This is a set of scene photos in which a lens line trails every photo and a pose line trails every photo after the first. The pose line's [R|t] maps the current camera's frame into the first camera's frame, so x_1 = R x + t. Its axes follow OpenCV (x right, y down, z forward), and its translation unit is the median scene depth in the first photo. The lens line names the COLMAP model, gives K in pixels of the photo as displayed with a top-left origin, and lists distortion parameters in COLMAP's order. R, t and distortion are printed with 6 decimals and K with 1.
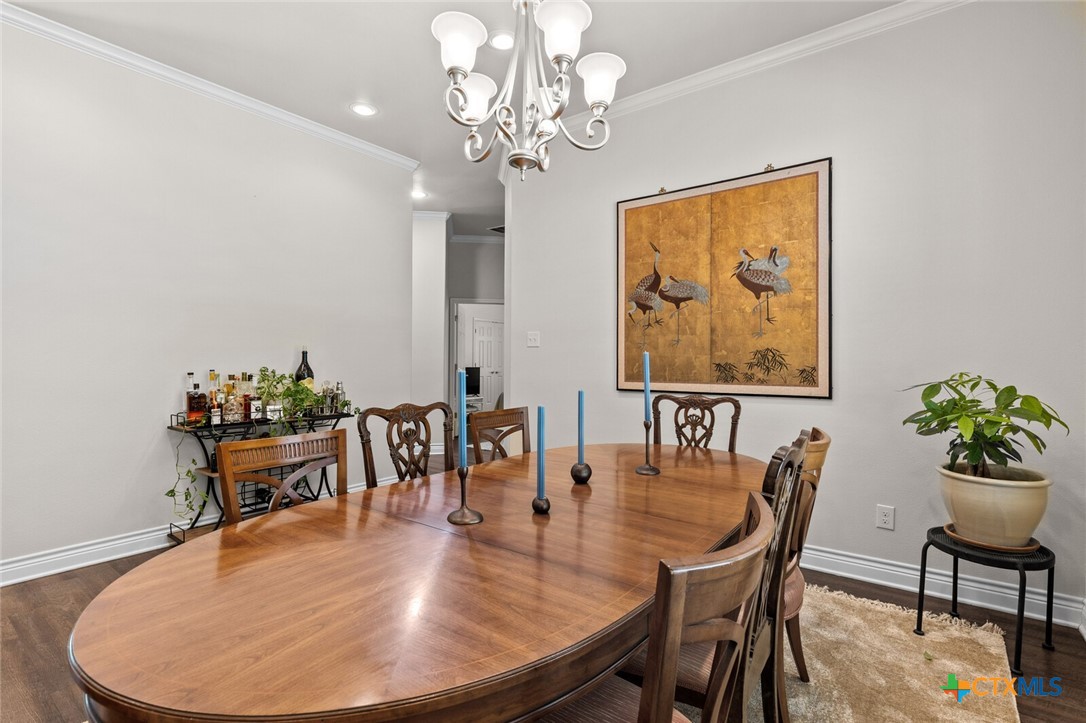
lens RADIAL K [[515.5, 0, 546.0], [0, 515.5, 365.2], [0, 0, 1]] dist [0.000823, 0.000310]
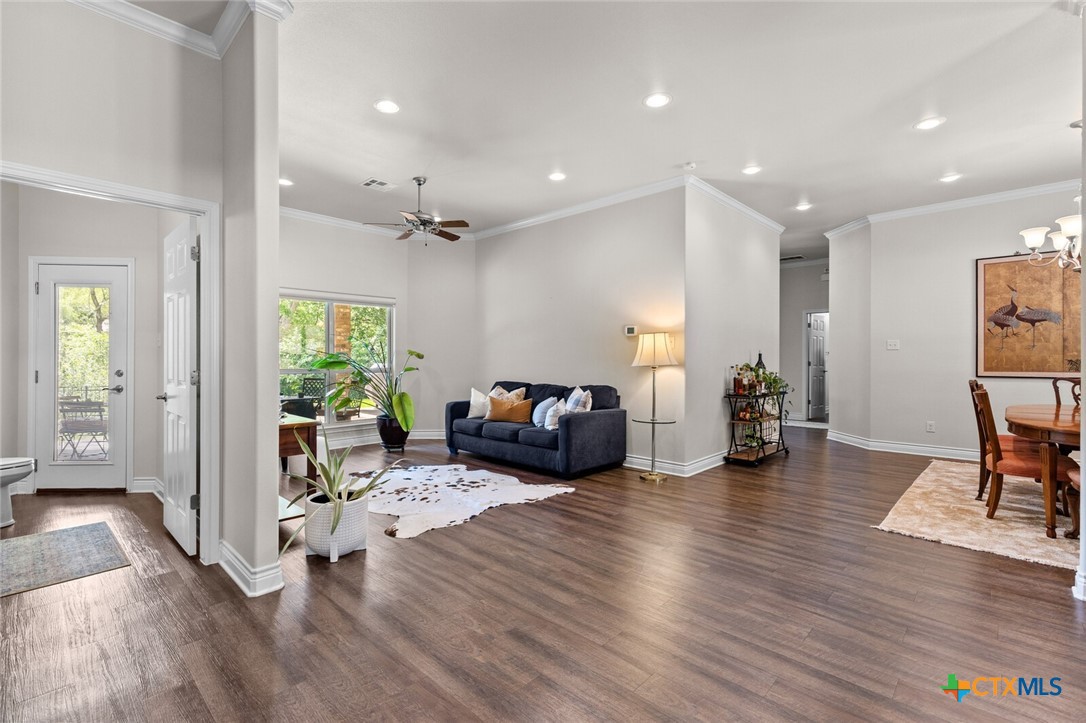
lens RADIAL K [[487.5, 0, 546.1], [0, 487.5, 360.1], [0, 0, 1]] dist [0.004691, 0.000011]
pose [[0.994883, -0.004213, -0.100946, -1.135548], [0.003720, 0.999980, -0.005075, -0.001208], [0.100965, 0.004673, 0.994879, -0.703039]]
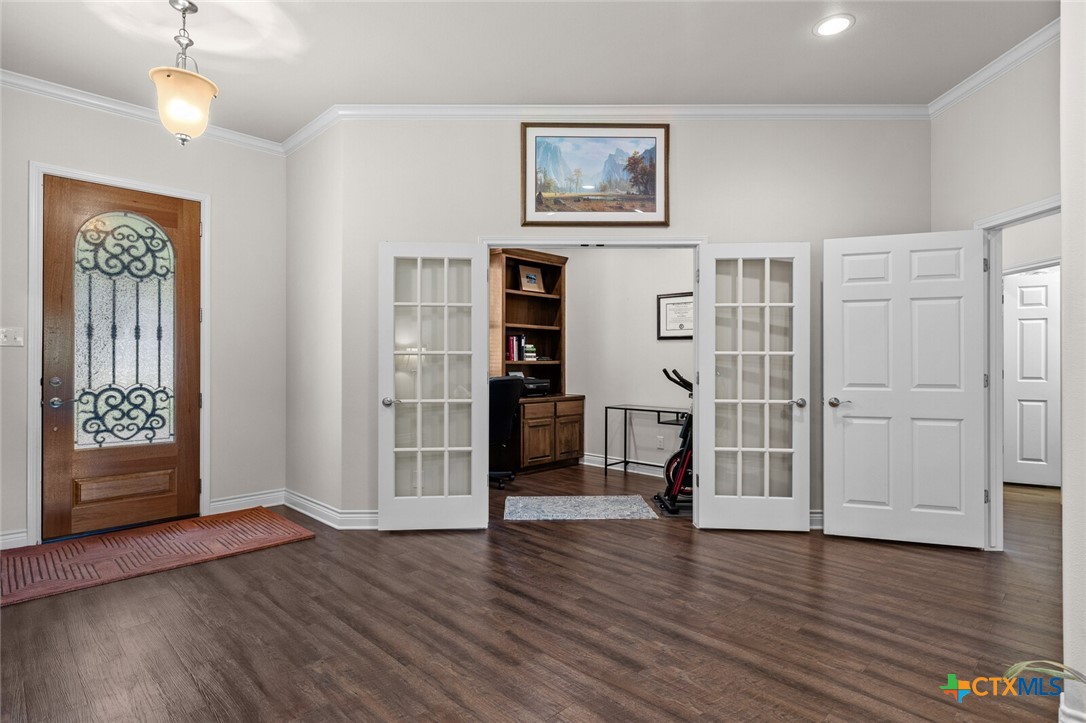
lens RADIAL K [[554.4, 0, 544.1], [0, 554.4, 362.3], [0, 0, 1]] dist [-0.001264, -0.000059]
pose [[-0.991889, -0.006045, 0.126963, -1.213259], [-0.005066, 0.999955, 0.008035, -0.011285], [-0.127005, 0.007326, -0.991875, 0.551281]]
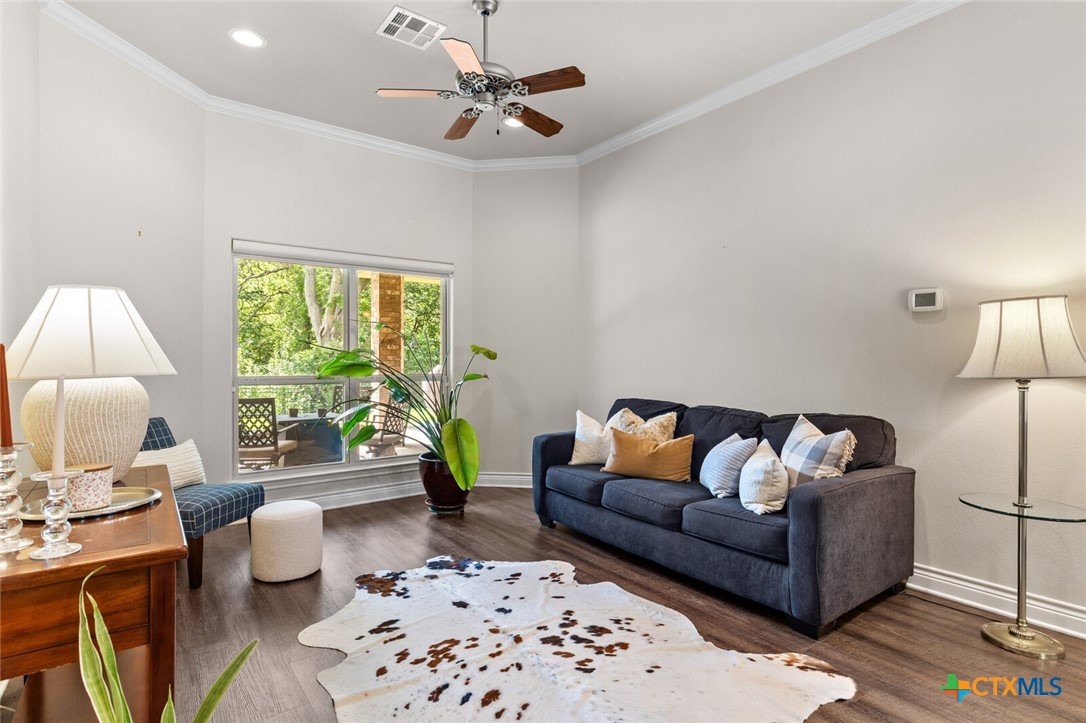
lens RADIAL K [[548.9, 0, 544.3], [0, 548.9, 359.6], [0, 0, 1]] dist [-0.002825, -0.000550]
pose [[0.964069, -0.003953, -0.265623, -1.355039], [0.002355, 0.999977, -0.006334, -0.008743], [0.265642, 0.005481, 0.964056, -0.060608]]
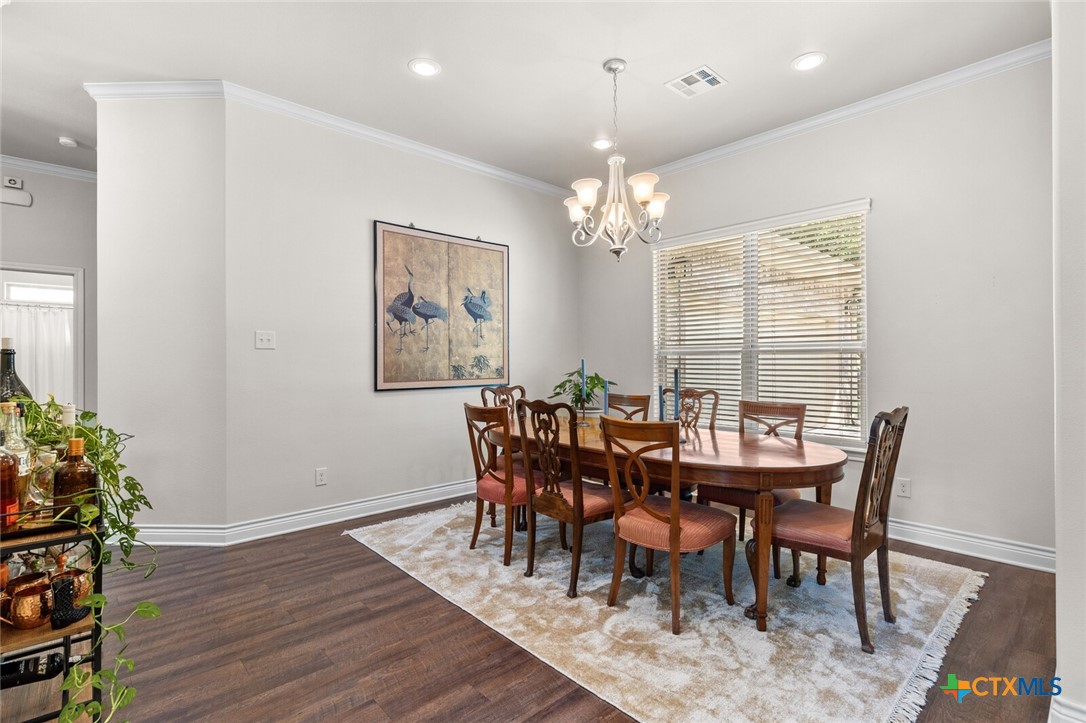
lens RADIAL K [[515.5, 0, 540.3], [0, 515.5, 359.9], [0, 0, 1]] dist [0.000823, 0.000310]
pose [[0.174457, 0.001052, 0.984664, -0.969275], [0.012629, 0.999915, -0.003306, -0.010961], [-0.984584, 0.013012, 0.174429, 0.508797]]
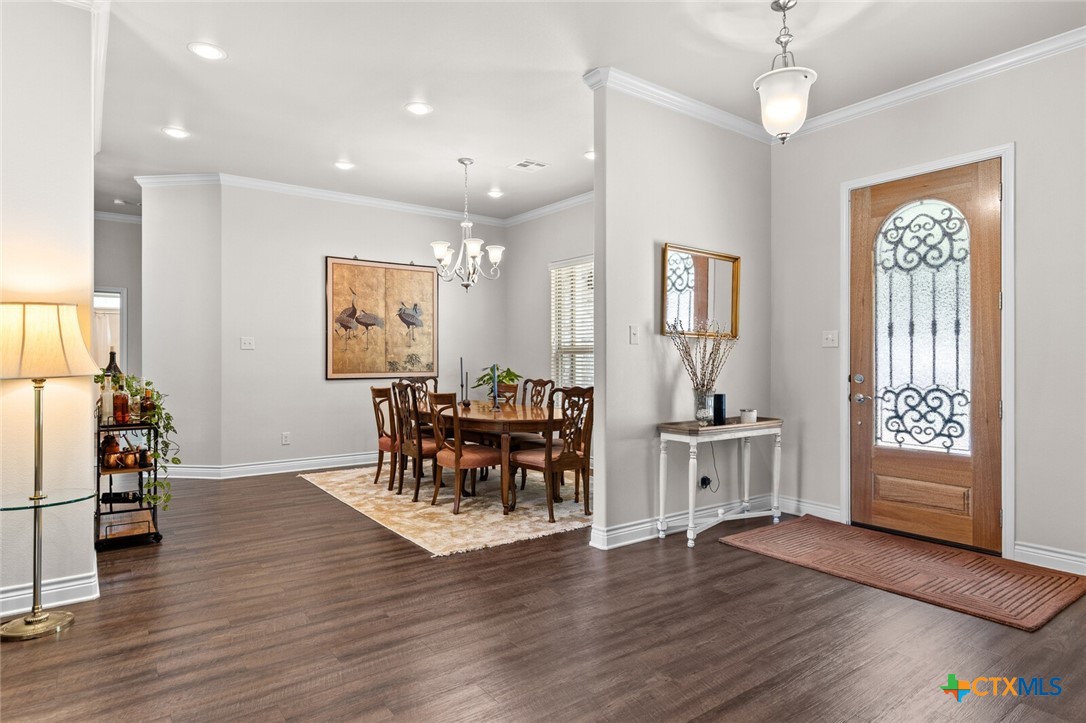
lens RADIAL K [[608.4, 0, 538.1], [0, 608.4, 357.5], [0, 0, 1]] dist [0.005167, 0.001256]
pose [[0.275833, 0.000057, 0.961206, -1.554619], [0.008597, 0.999960, -0.002526, -0.007644], [-0.961167, 0.008960, 0.275821, -0.104342]]
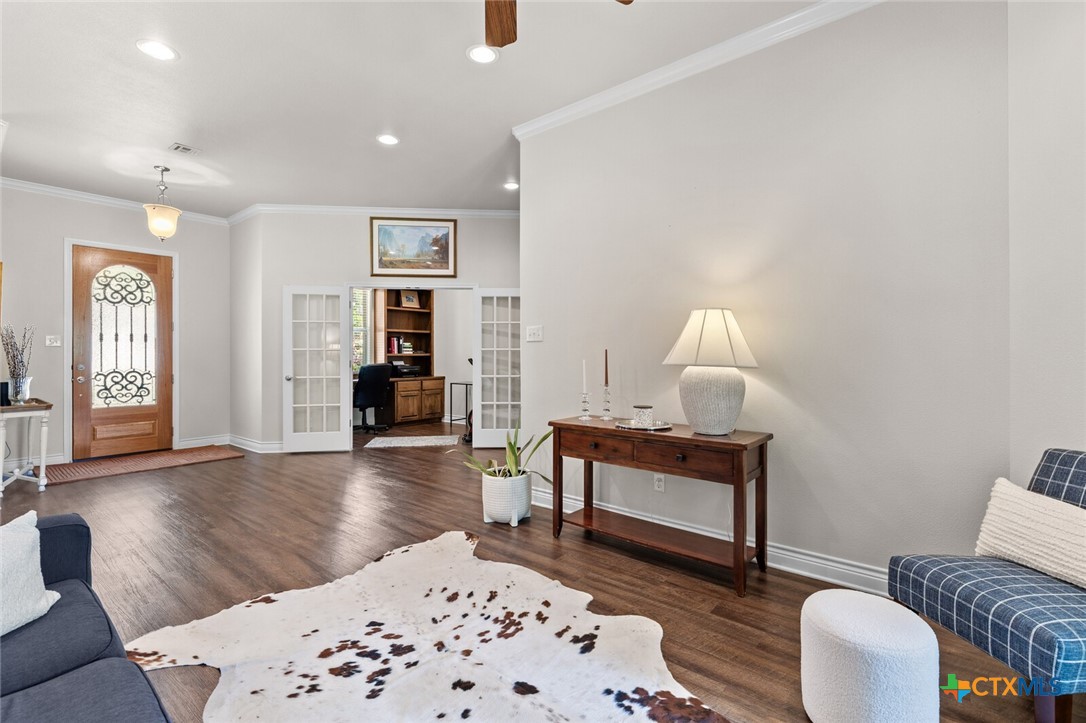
lens RADIAL K [[487.5, 0, 544.4], [0, 487.5, 354.6], [0, 0, 1]] dist [0.004691, 0.000011]
pose [[-0.999461, -0.002672, 0.032706, -1.713227], [-0.002380, 0.999957, 0.008949, -0.020292], [-0.032729, 0.008866, -0.999425, 1.164932]]
